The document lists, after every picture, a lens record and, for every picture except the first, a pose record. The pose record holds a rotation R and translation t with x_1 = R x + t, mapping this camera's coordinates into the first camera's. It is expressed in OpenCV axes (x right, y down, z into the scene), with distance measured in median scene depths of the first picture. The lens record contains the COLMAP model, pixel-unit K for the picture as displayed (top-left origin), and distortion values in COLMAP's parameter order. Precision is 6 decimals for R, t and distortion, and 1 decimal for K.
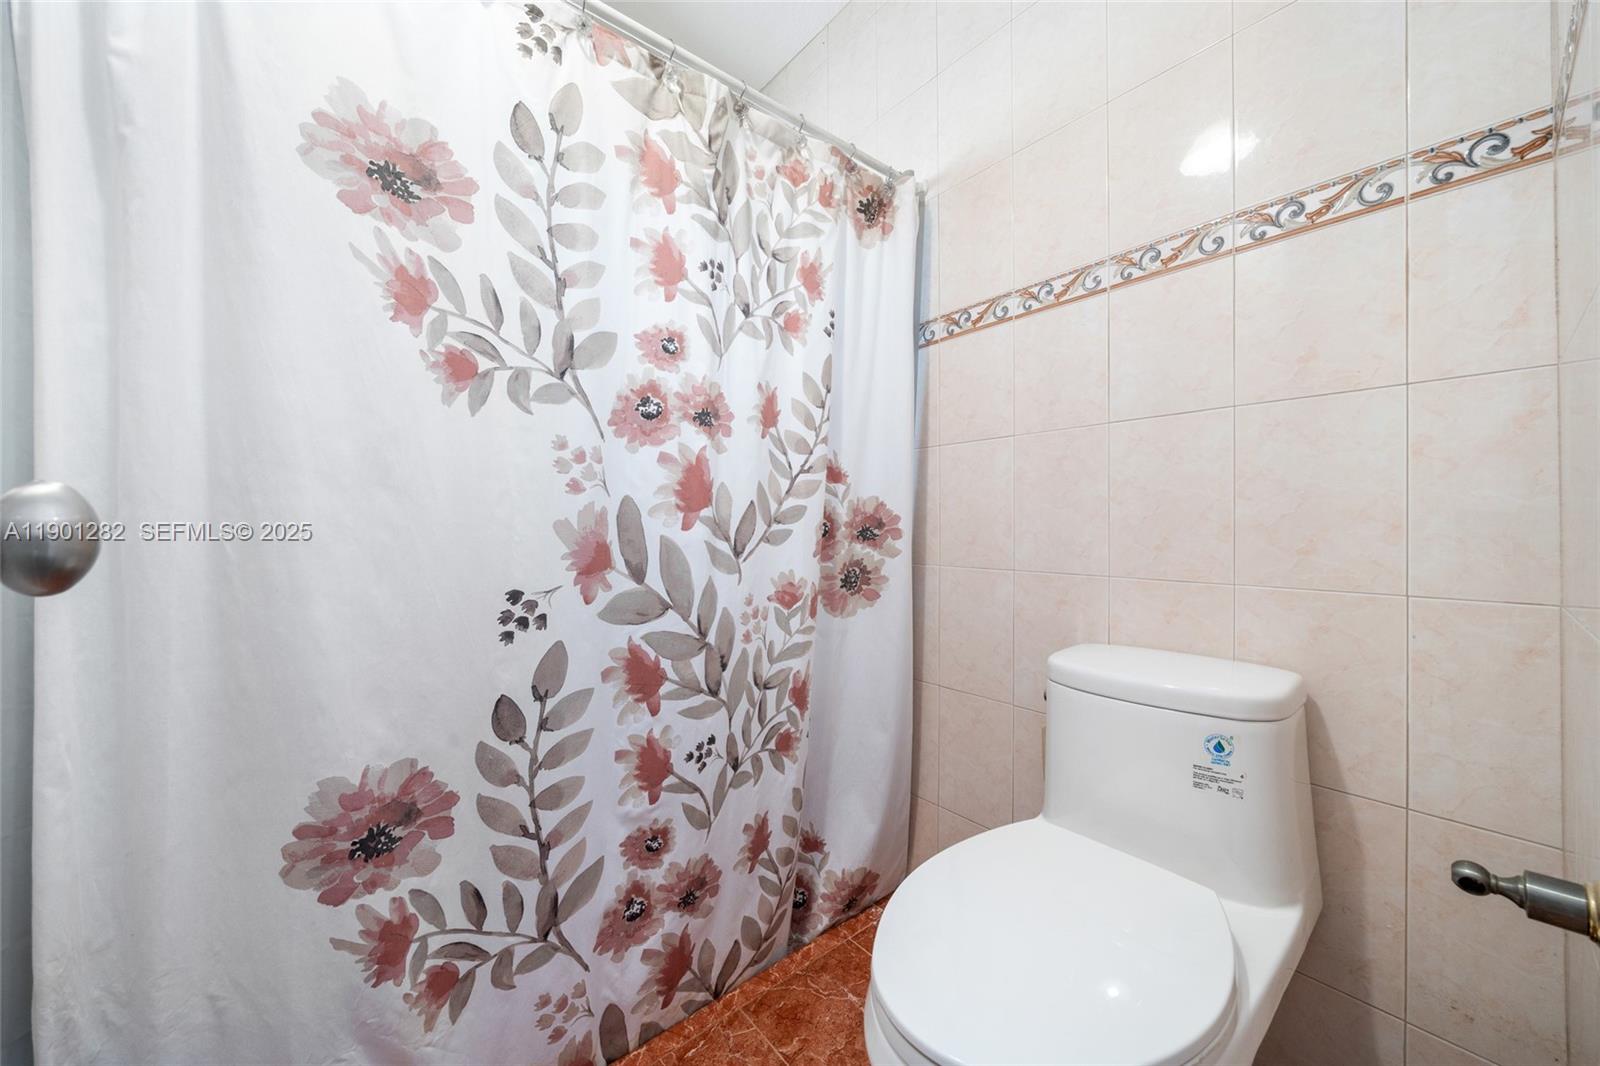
lens RADIAL K [[552.5, 0, 801.0], [0, 552.5, 530.2], [0, 0, 1]] dist [-0.003208, -0.000053]
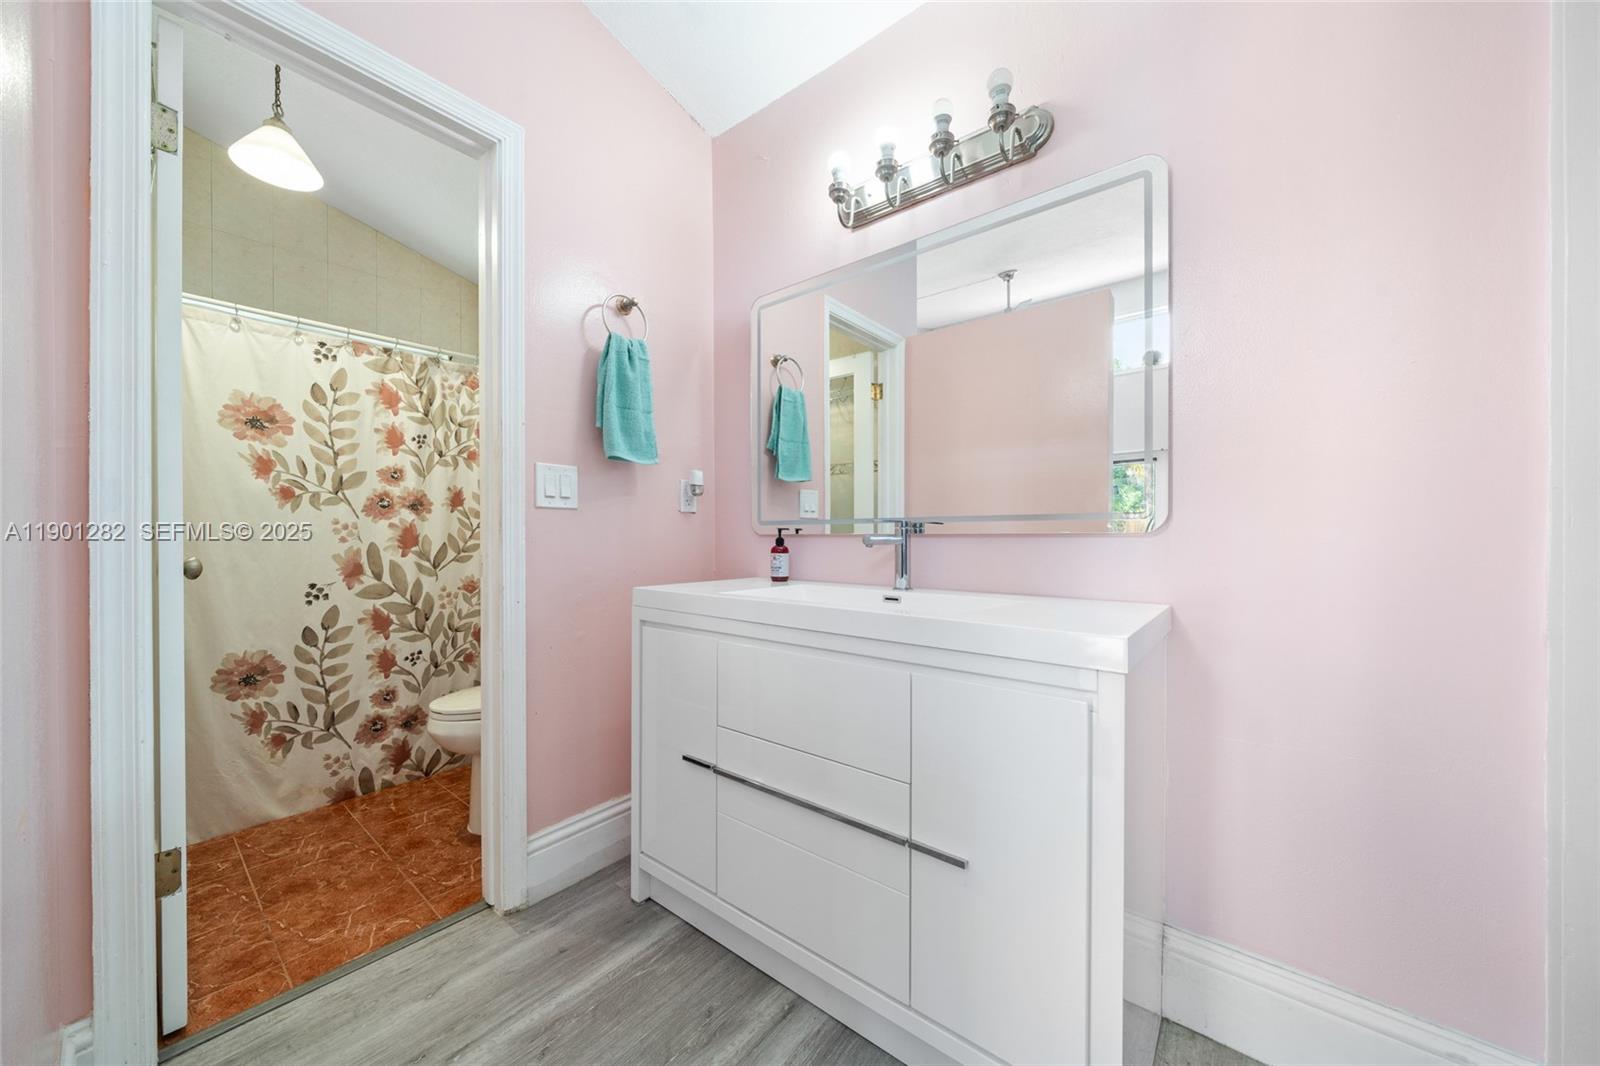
lens RADIAL K [[552.5, 0, 799.7], [0, 552.5, 536.0], [0, 0, 1]] dist [-0.003208, -0.000053]
pose [[0.984317, -0.002385, 0.176390, 1.115811], [0.002937, 0.999992, -0.002871, -0.084708], [-0.176382, 0.003344, 0.984316, -1.694837]]
